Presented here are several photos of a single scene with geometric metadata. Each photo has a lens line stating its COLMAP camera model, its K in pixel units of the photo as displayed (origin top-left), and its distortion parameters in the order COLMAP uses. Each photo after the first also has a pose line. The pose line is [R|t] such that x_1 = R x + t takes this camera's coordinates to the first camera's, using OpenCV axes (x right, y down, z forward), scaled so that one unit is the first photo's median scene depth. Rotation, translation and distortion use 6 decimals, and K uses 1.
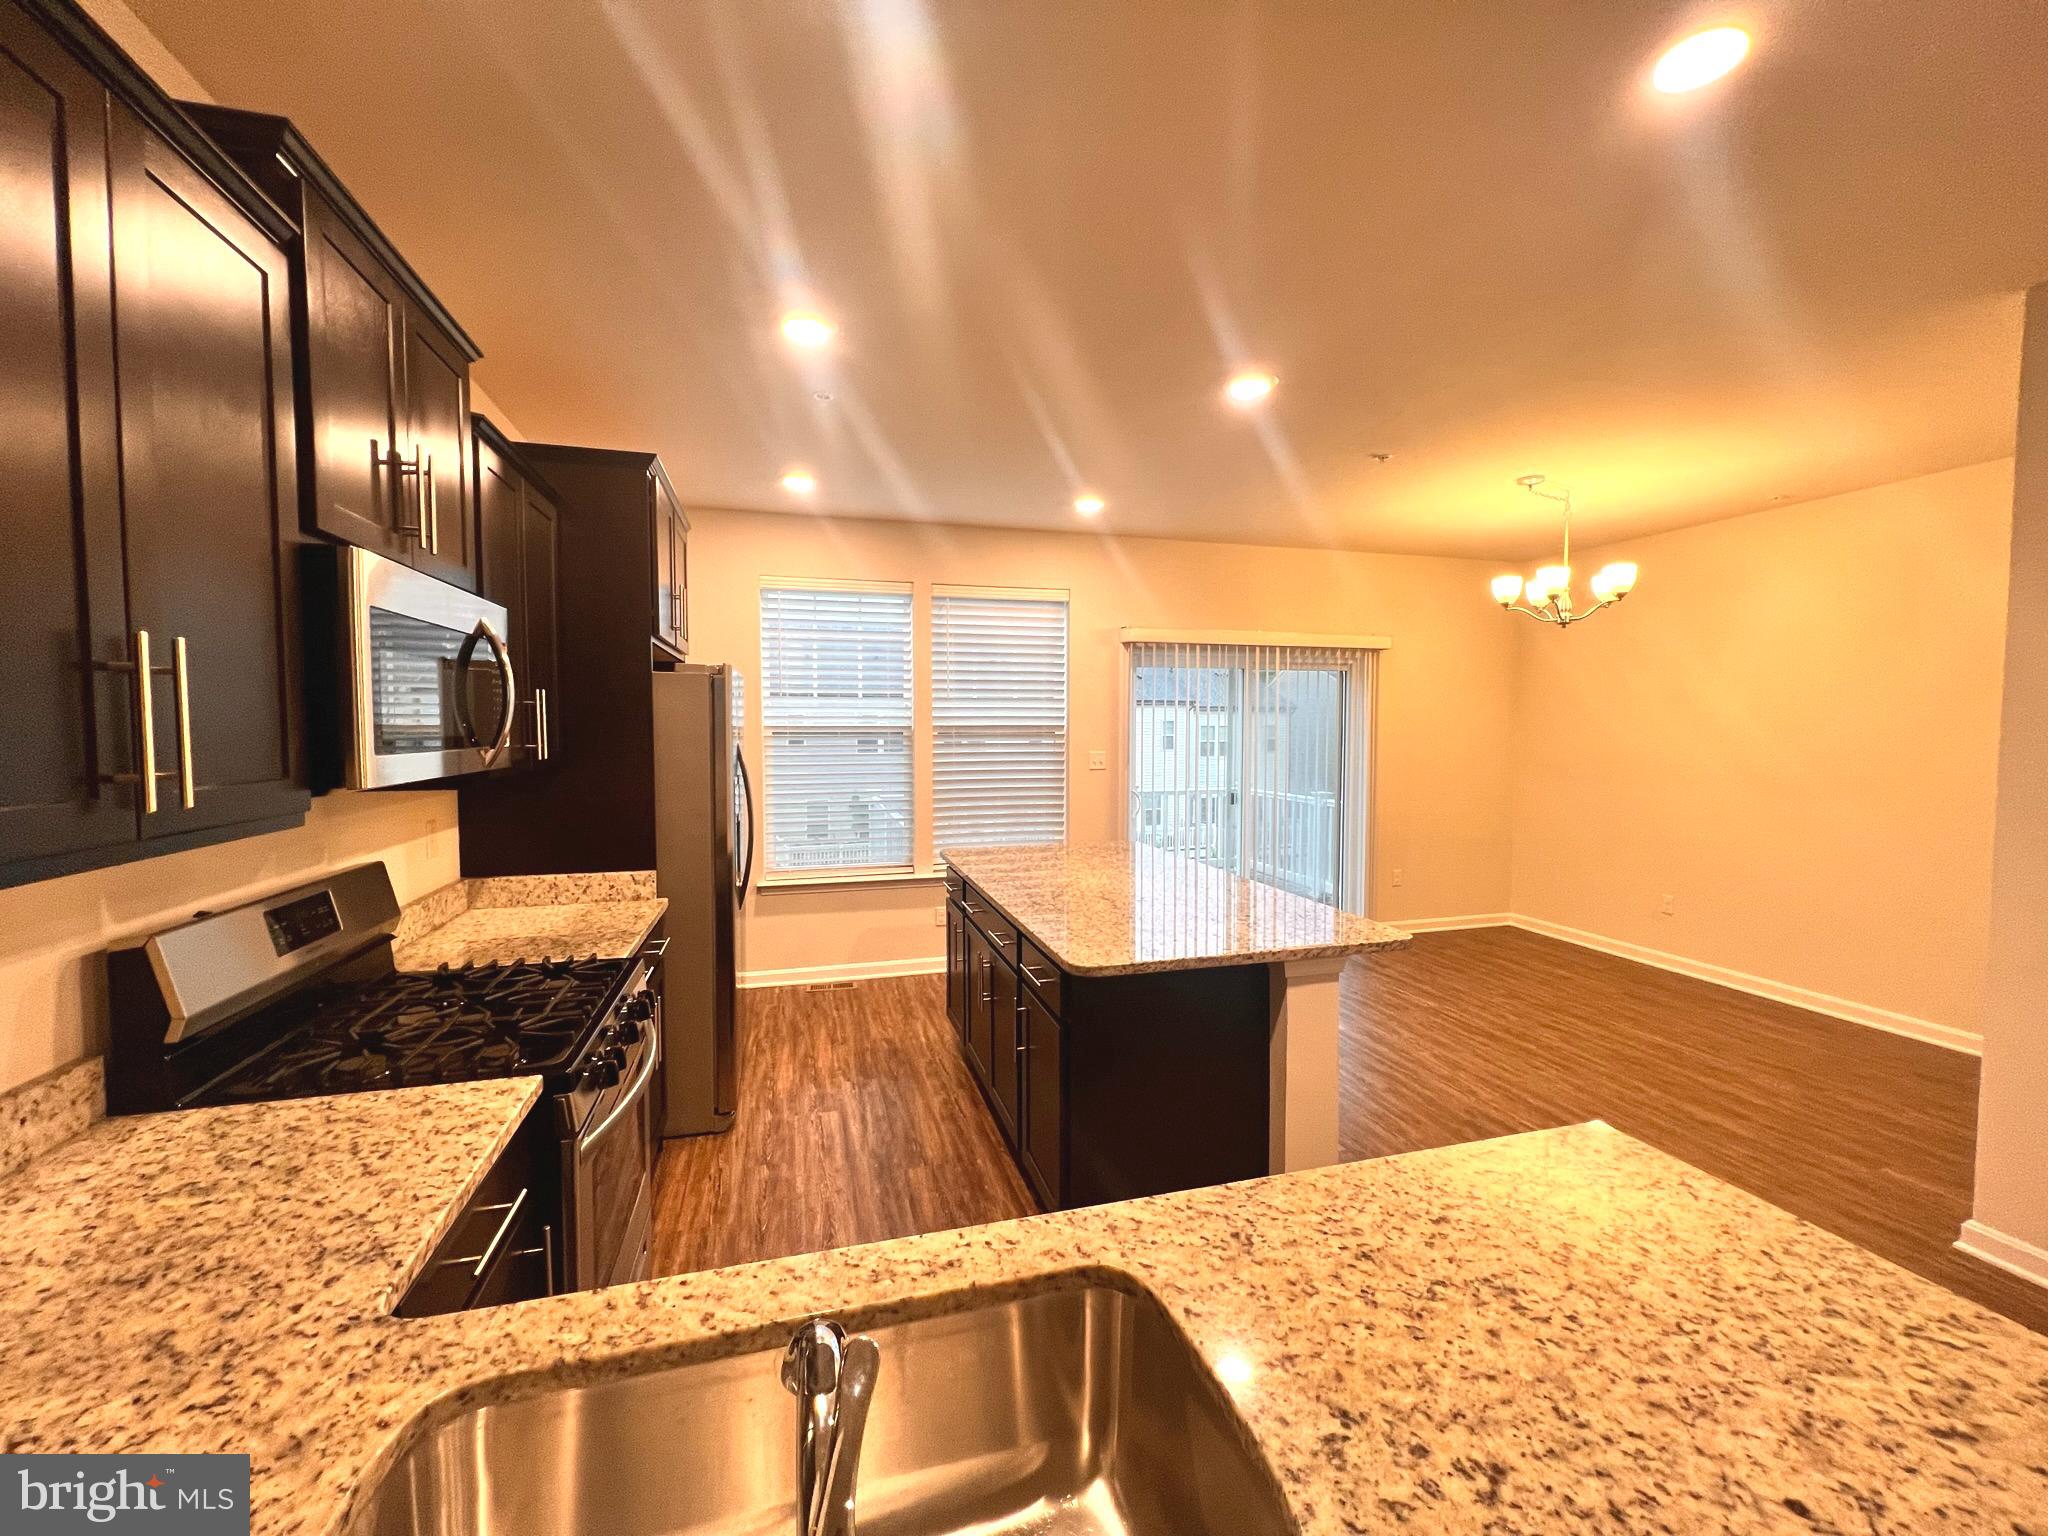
lens RADIAL K [[819.6, 0, 1019.2], [0, 819.6, 766.2], [0, 0, 1]] dist [-0.003467, 0.001021]
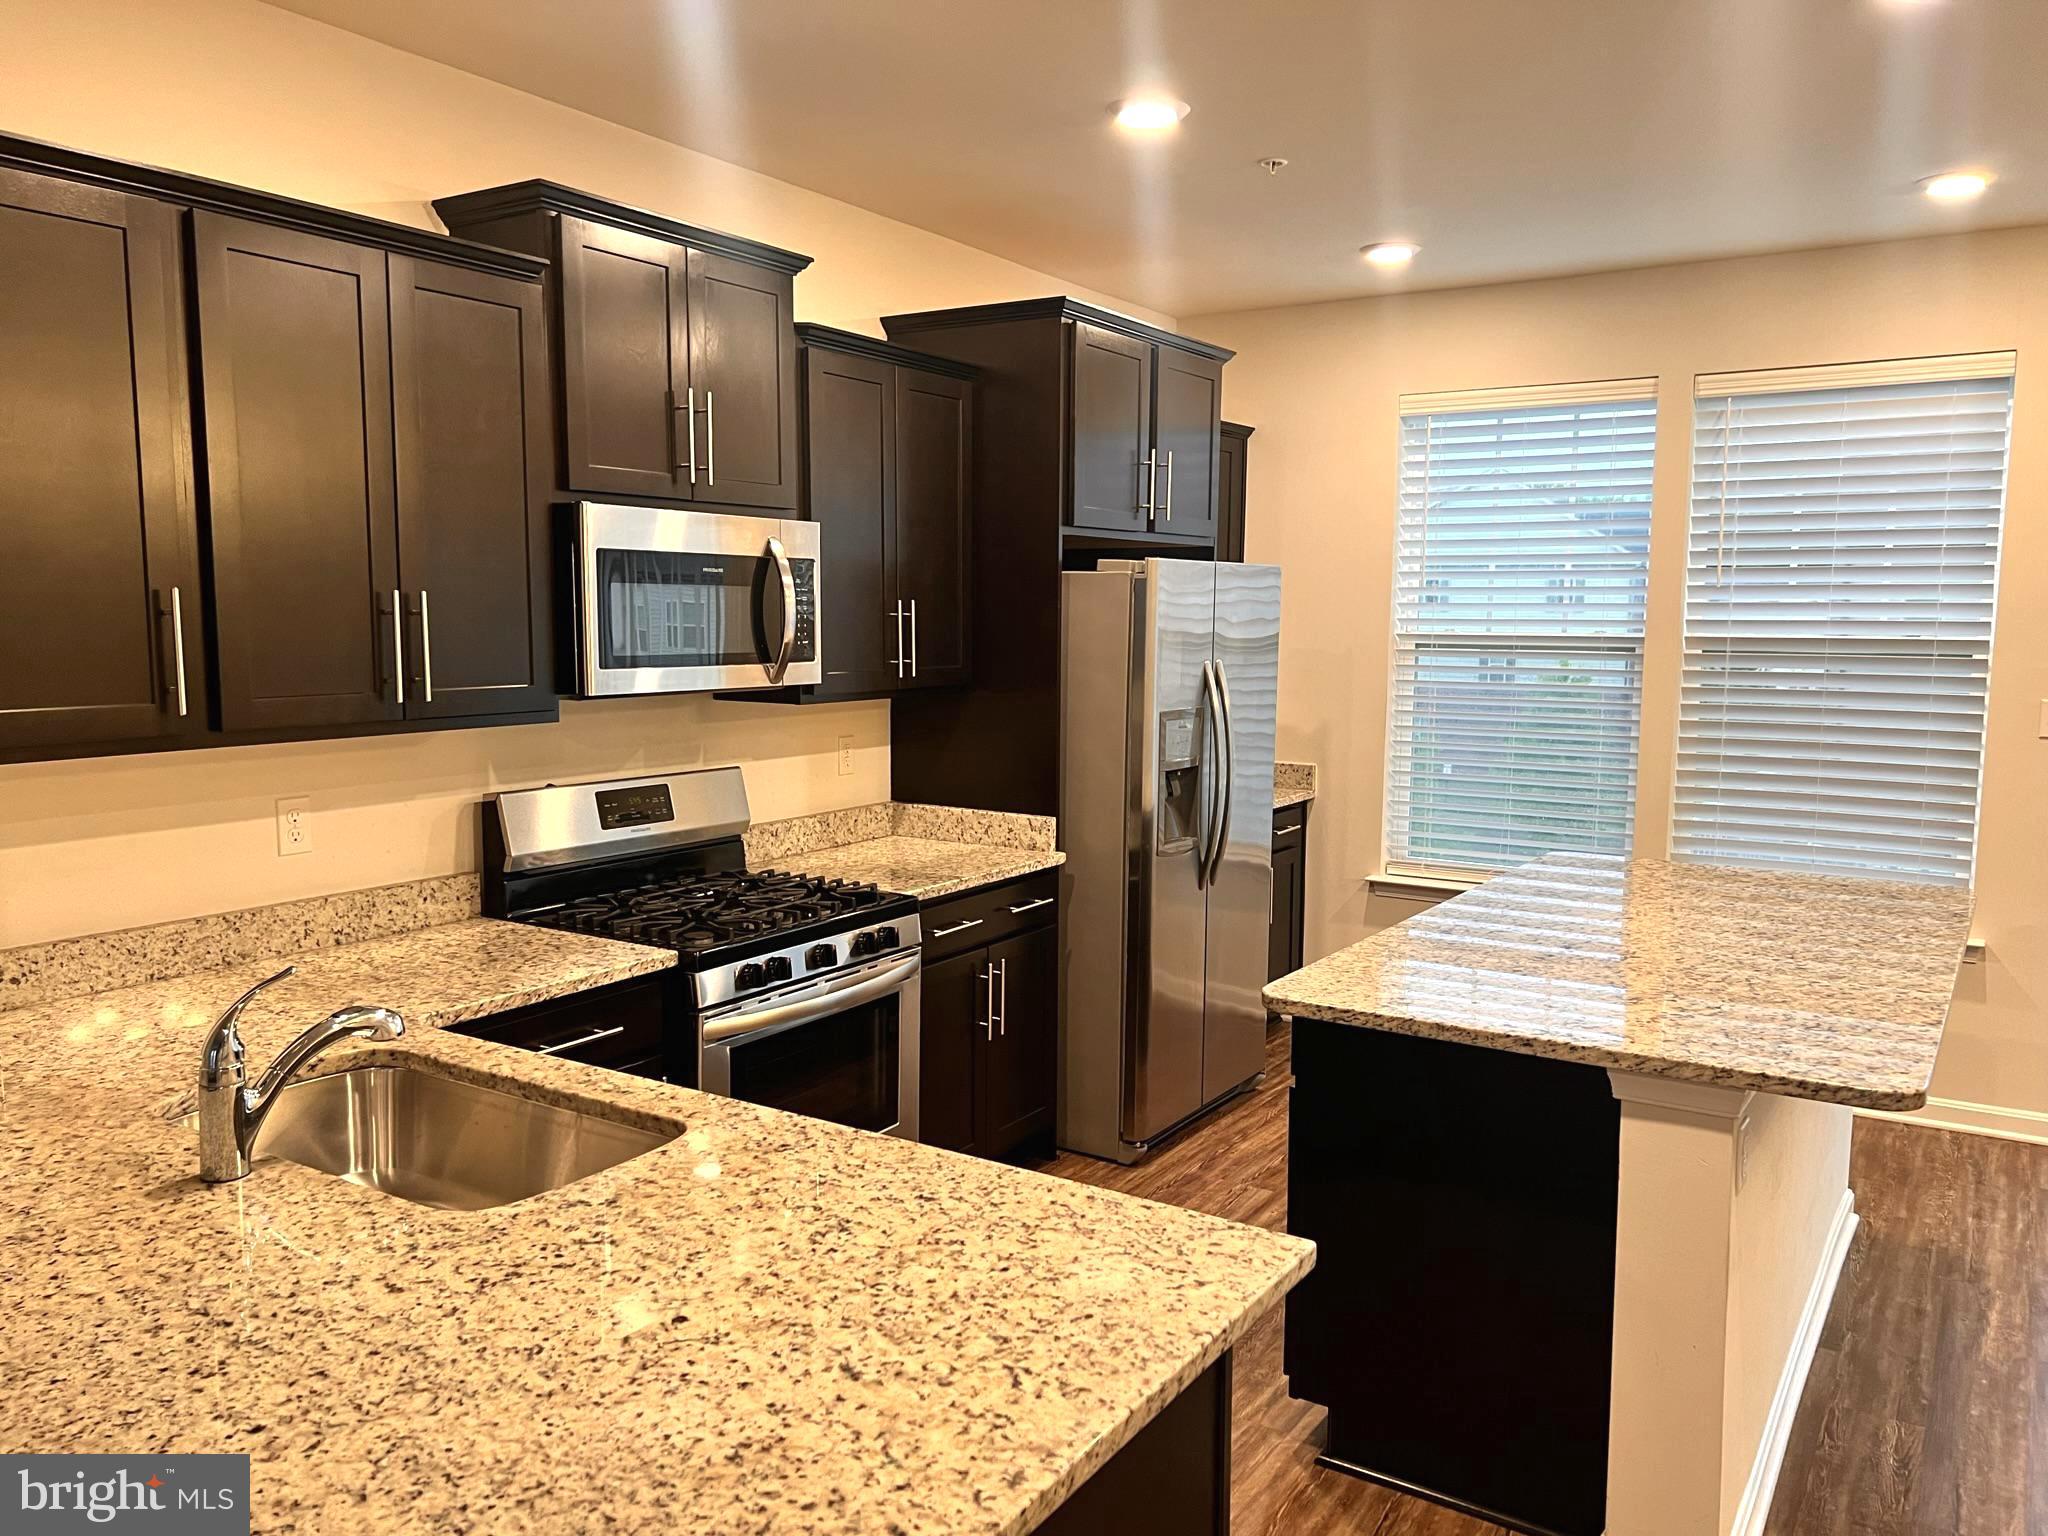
lens RADIAL K [[1544.2, 0, 1023.4], [0, 1544.2, 788.6], [0, 0, 1]] dist [0.054753, -0.059236]
pose [[0.660323, 0.093049, -0.745195, 0.584265], [-0.044789, 0.995407, 0.084605, -0.025594], [0.749645, -0.022490, 0.661458, -0.032975]]
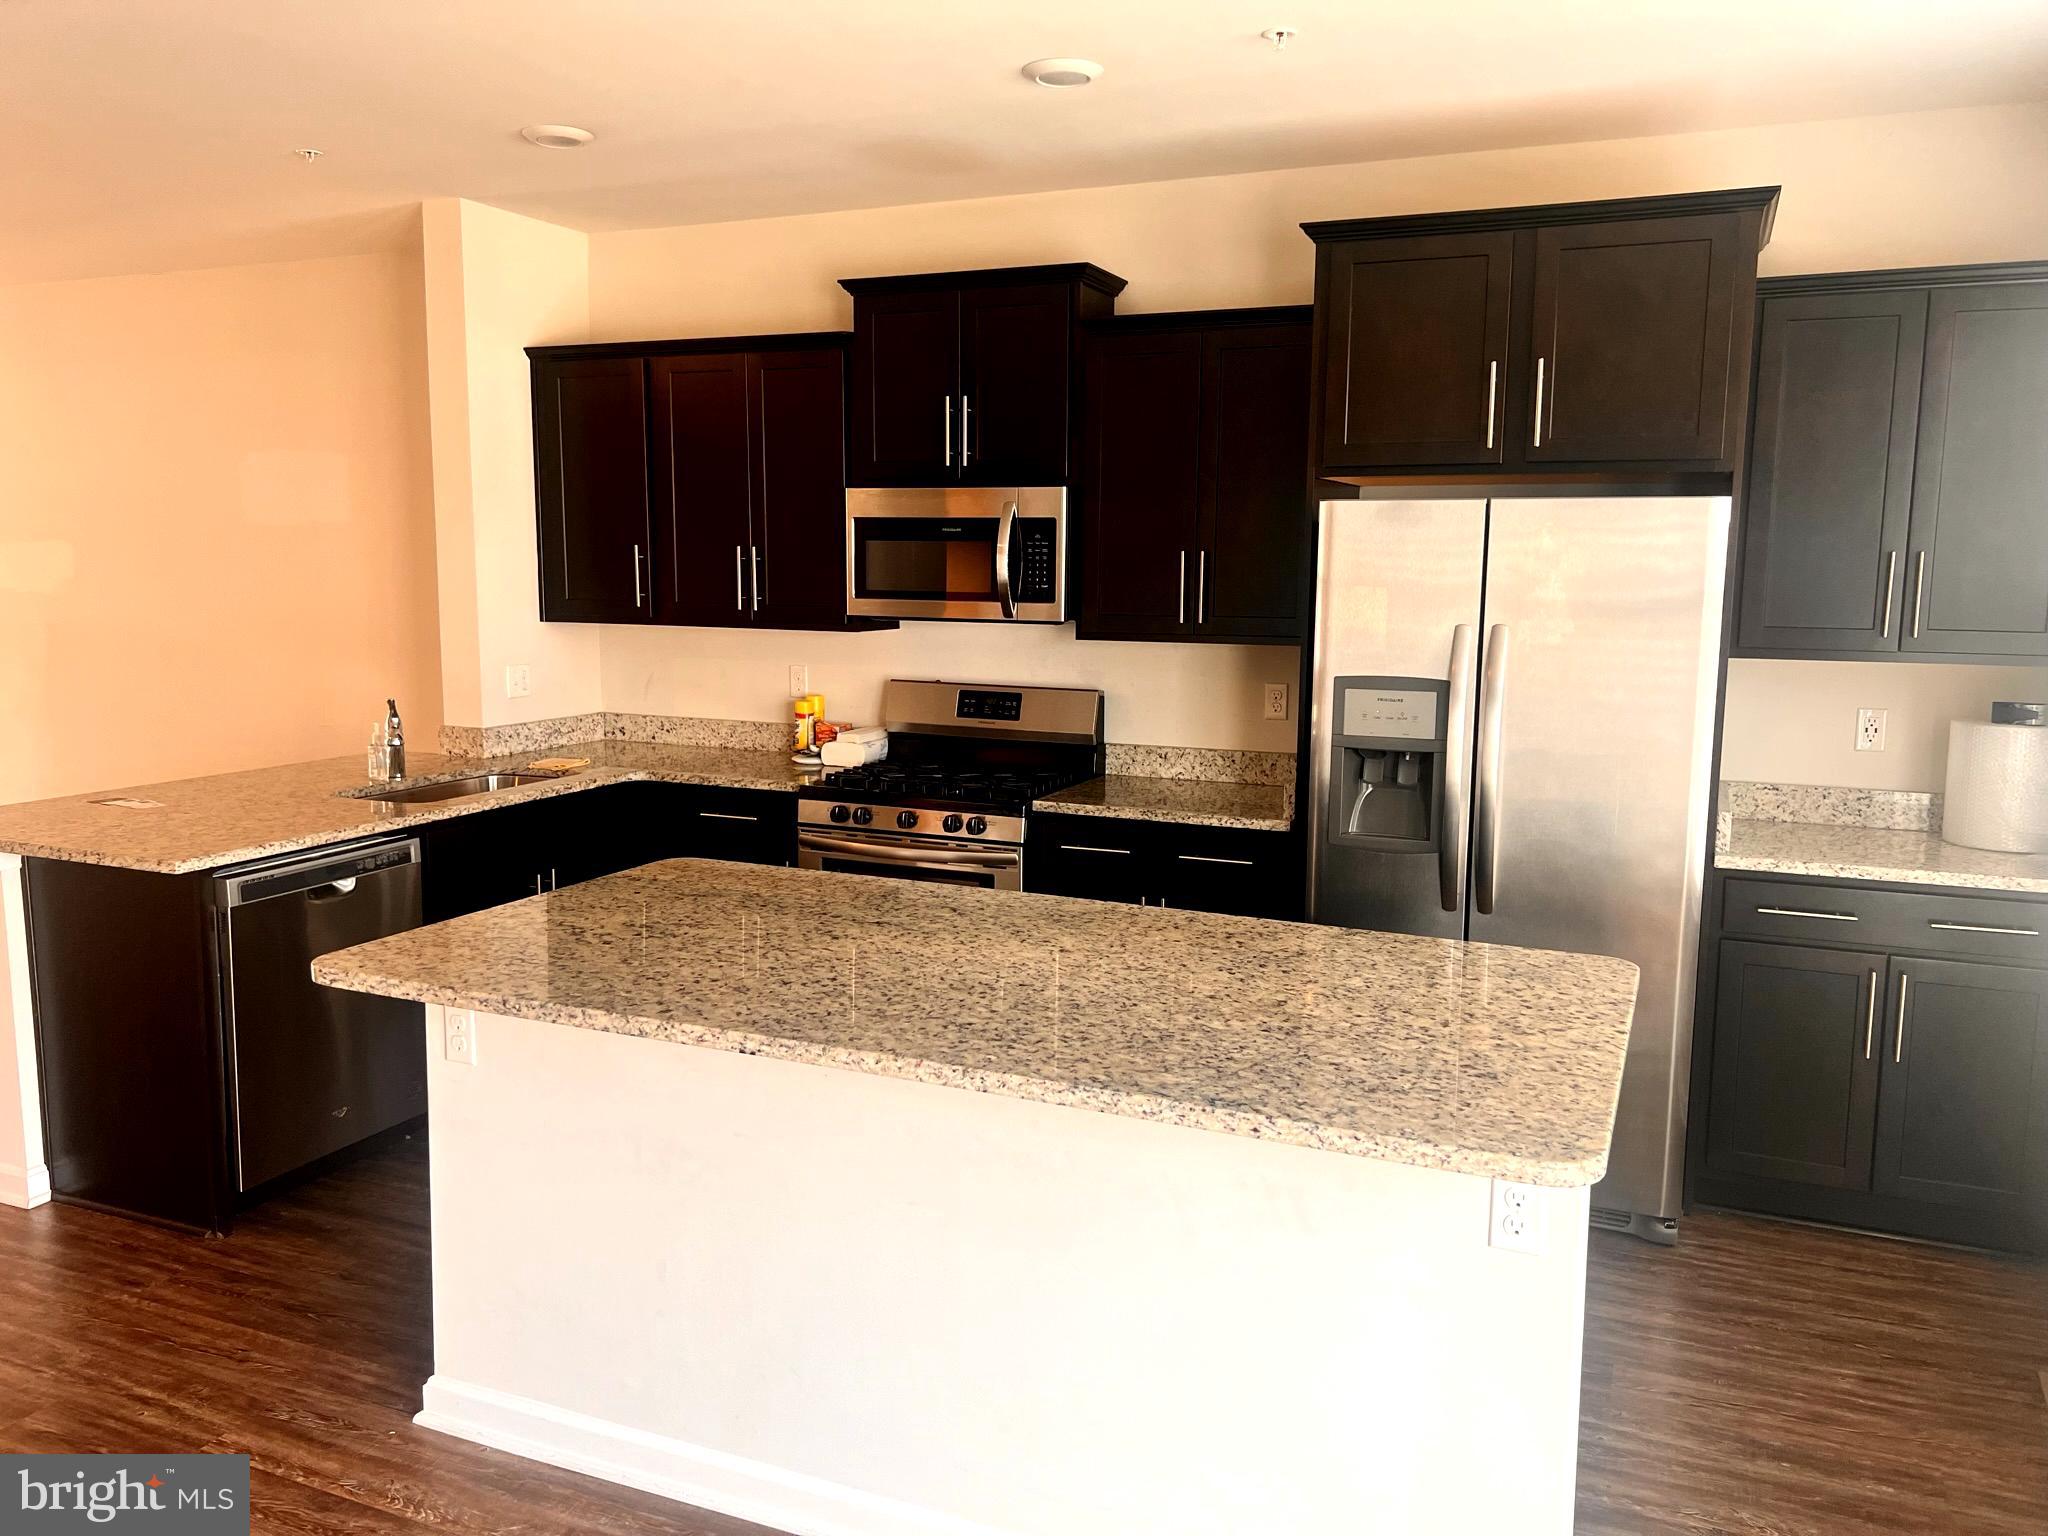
lens RADIAL K [[1531.1, 0, 1021.2], [0, 1531.1, 774.2], [0, 0, 1]] dist [0.086978, -0.115762]
pose [[-0.636533, 0.102814, -0.764366, 0.704709], [-0.047025, 0.984057, 0.171524, -0.098472], [0.769814, 0.145125, -0.621550, 1.465975]]
